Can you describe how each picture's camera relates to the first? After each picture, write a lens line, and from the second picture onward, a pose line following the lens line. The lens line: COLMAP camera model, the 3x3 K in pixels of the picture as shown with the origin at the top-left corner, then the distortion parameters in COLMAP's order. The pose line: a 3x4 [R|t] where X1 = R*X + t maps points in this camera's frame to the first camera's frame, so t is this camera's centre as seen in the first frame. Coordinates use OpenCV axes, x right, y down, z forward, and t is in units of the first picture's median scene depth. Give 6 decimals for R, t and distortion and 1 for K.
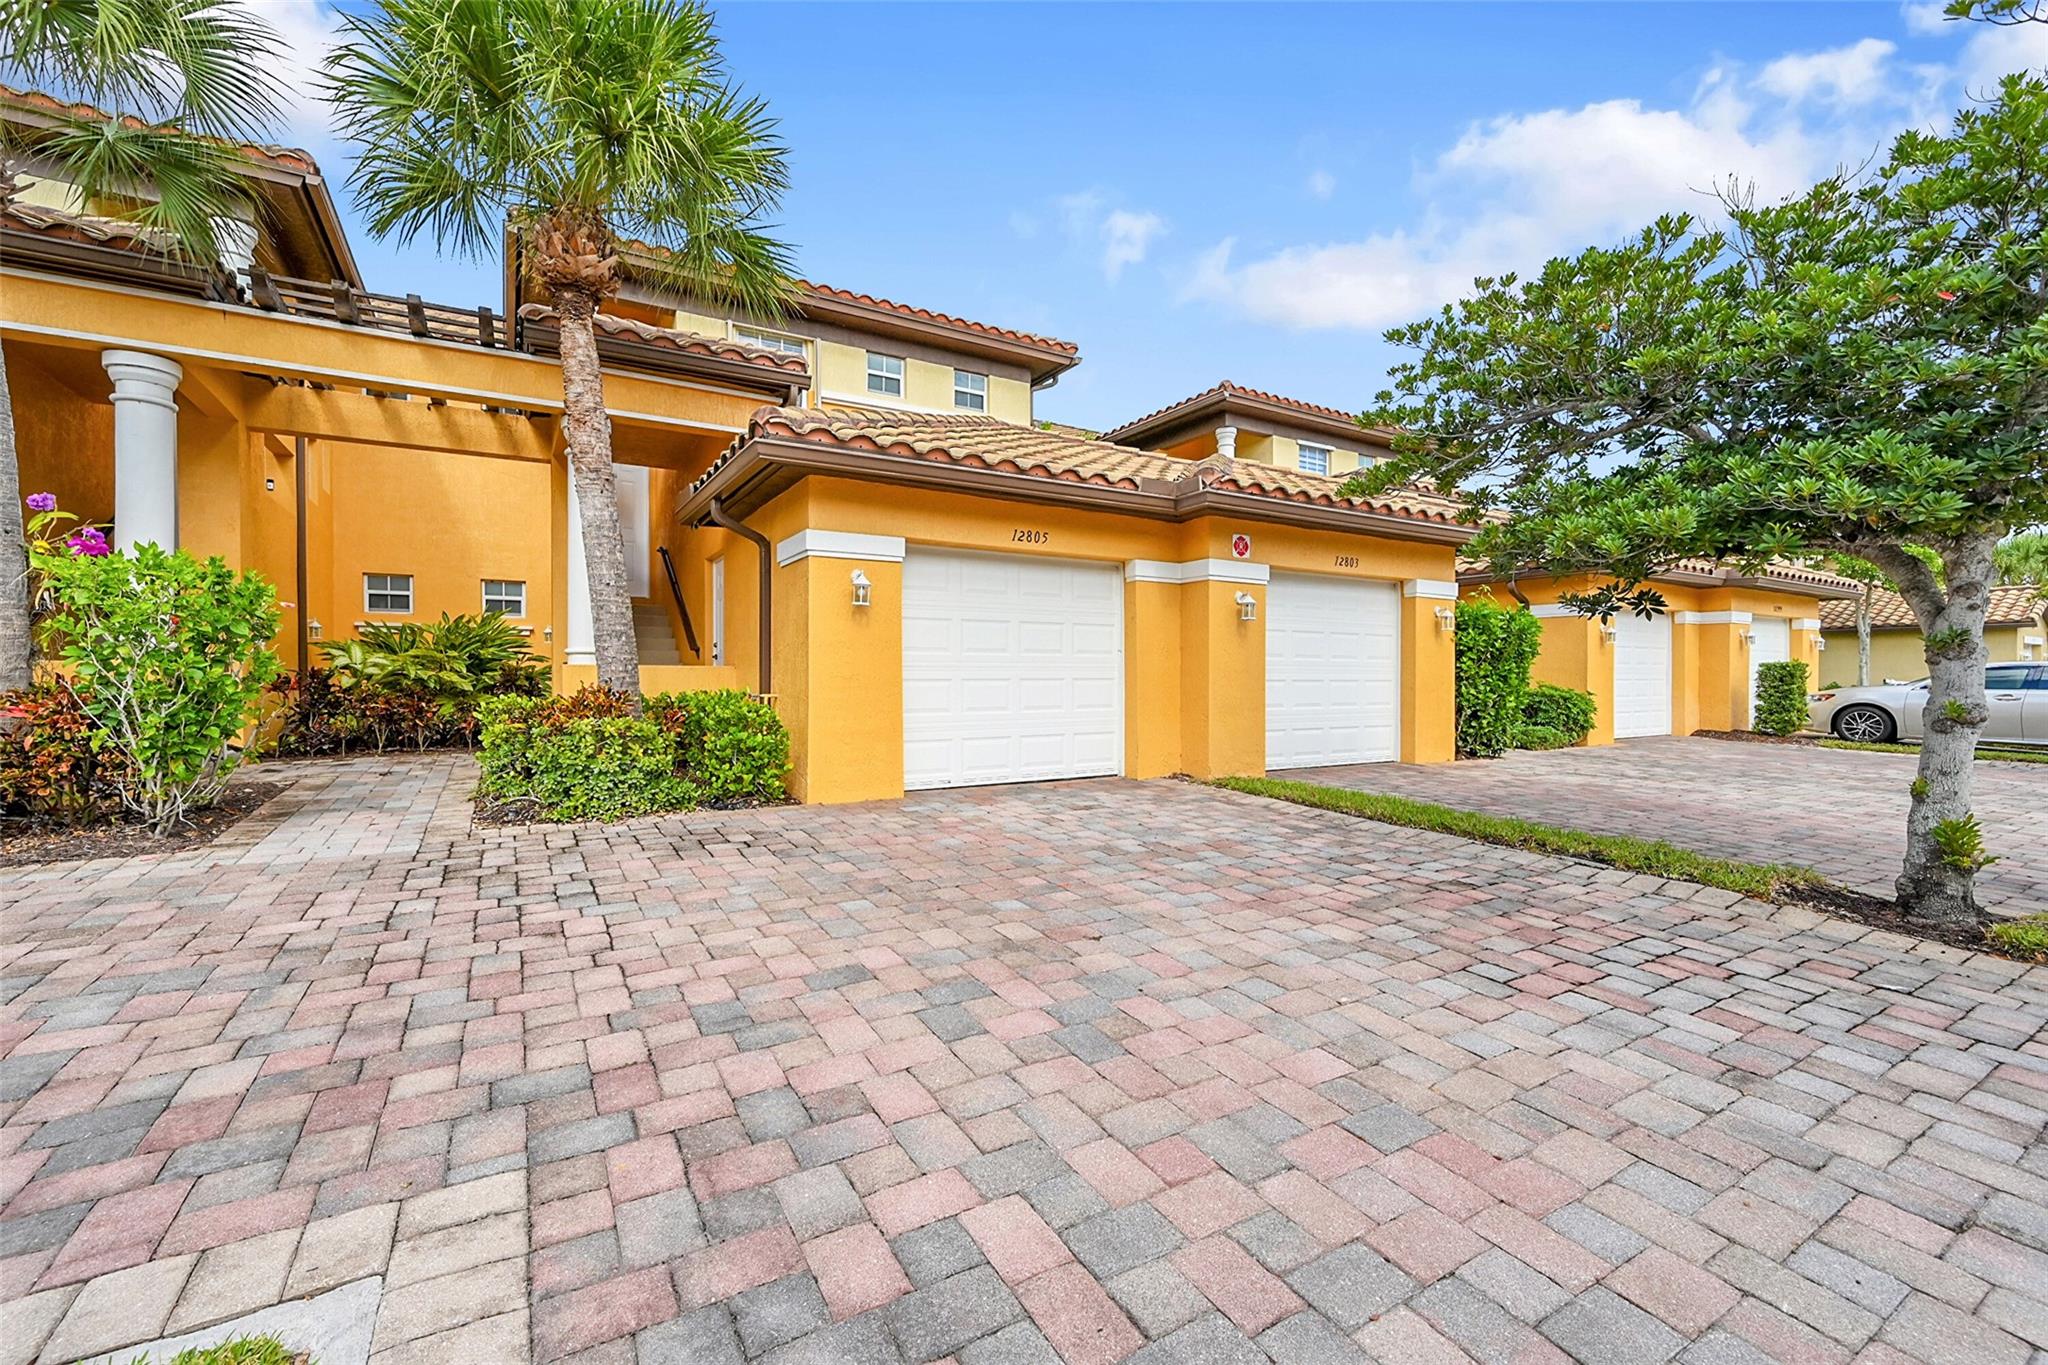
lens RADIAL K [[832.2, 0, 1024.7], [0, 832.2, 676.5], [0, 0, 1]] dist [0.001329, 0.000328]
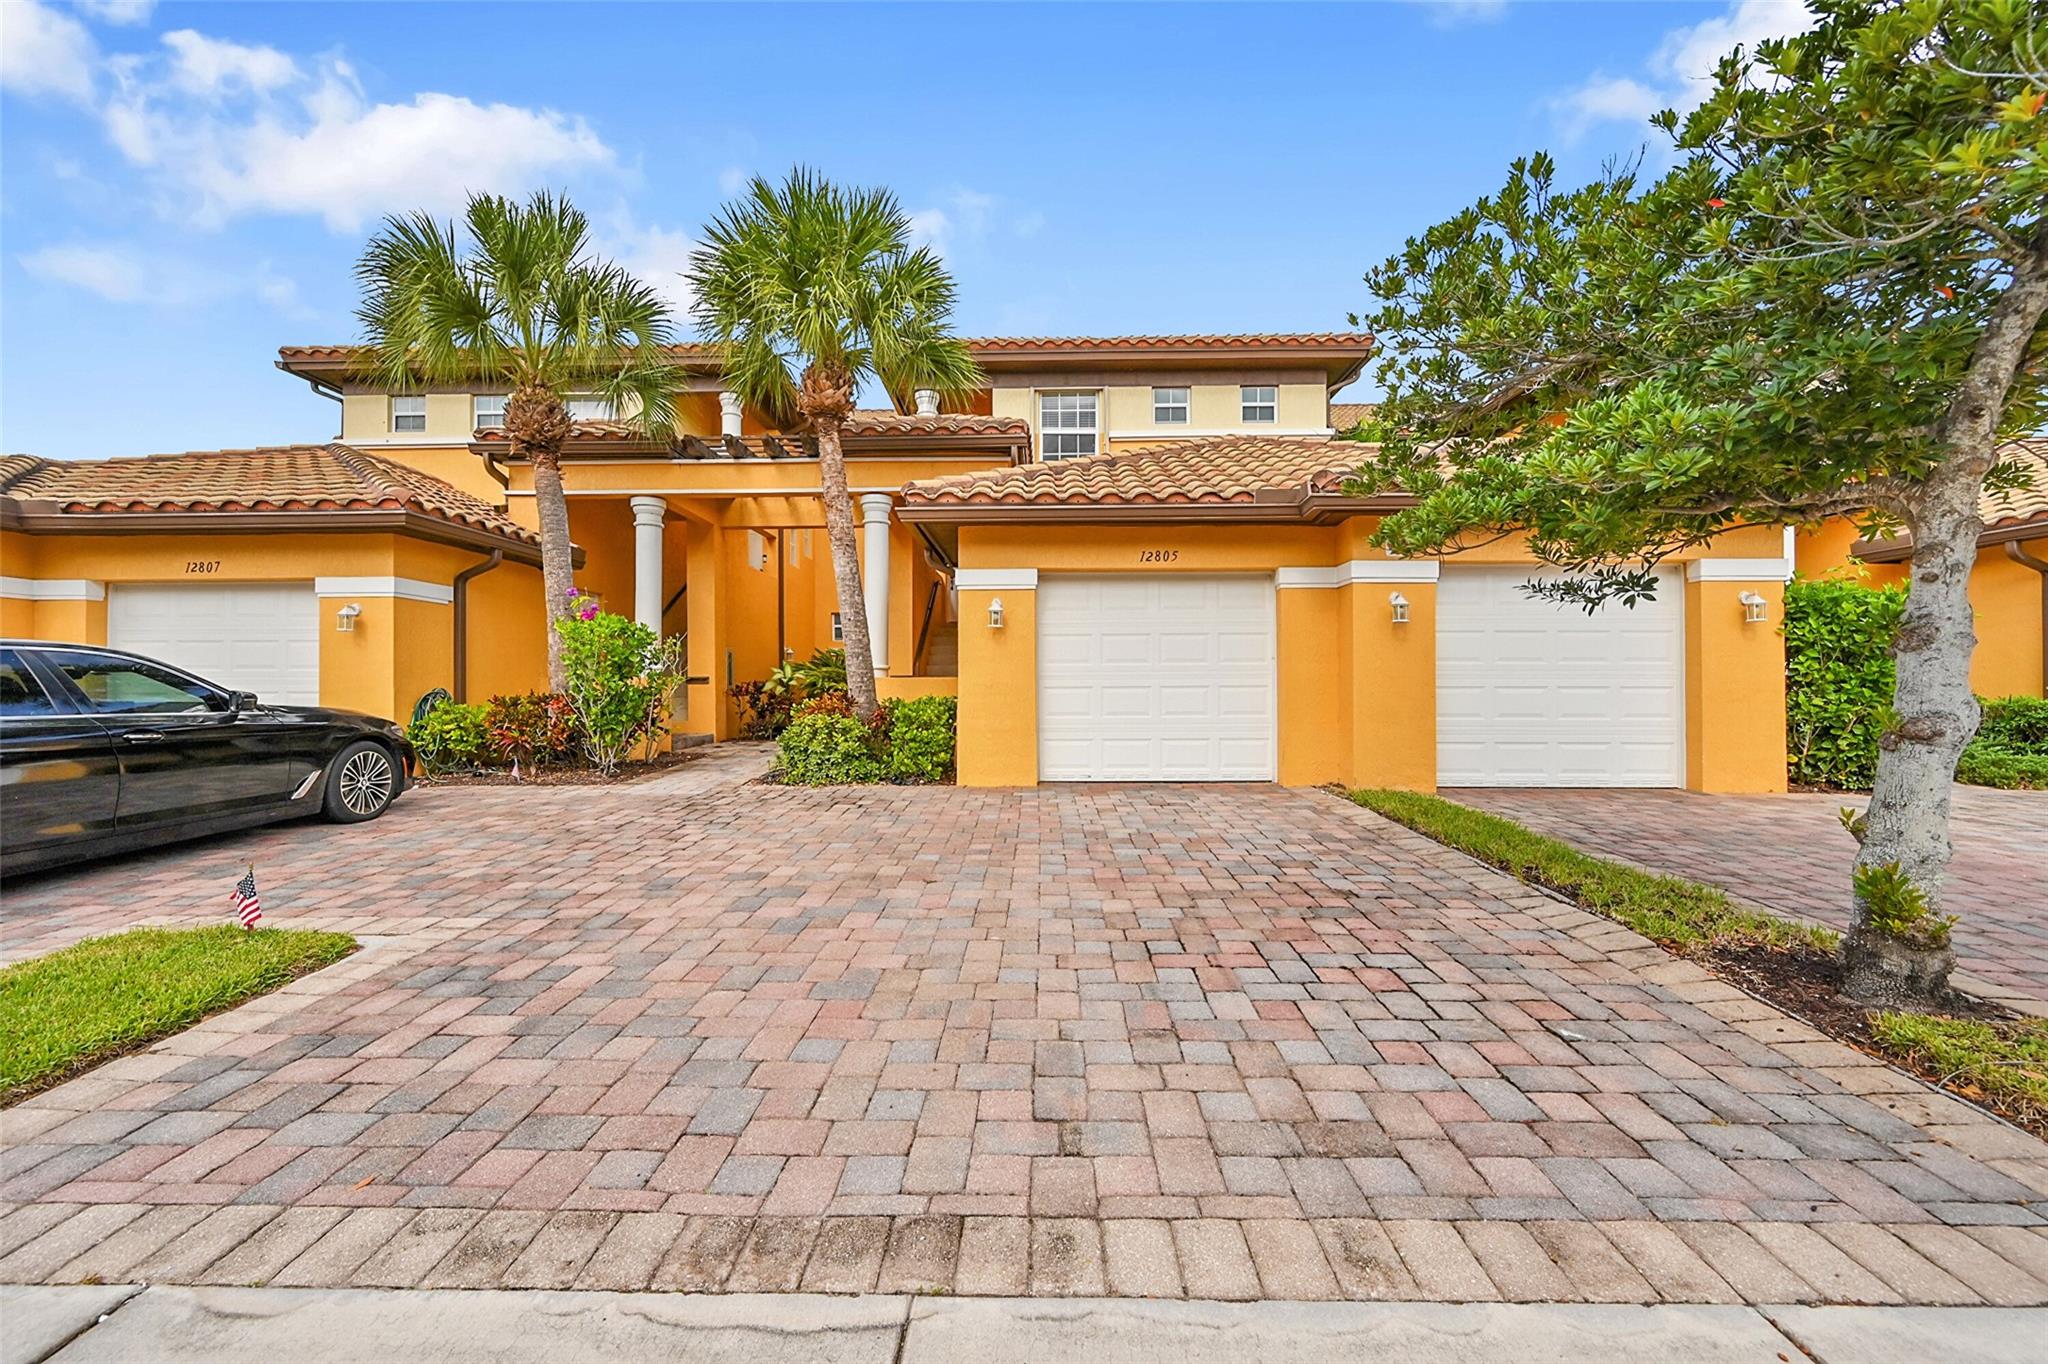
lens RADIAL K [[832.2, 0, 1023.6], [0, 832.2, 677.1], [0, 0, 1]] dist [0.001329, 0.000328]
pose [[0.844606, -0.010364, -0.535288, 0.515515], [0.003530, 0.999899, -0.013790, 0.006097], [0.535377, 0.009757, 0.844557, -0.018503]]
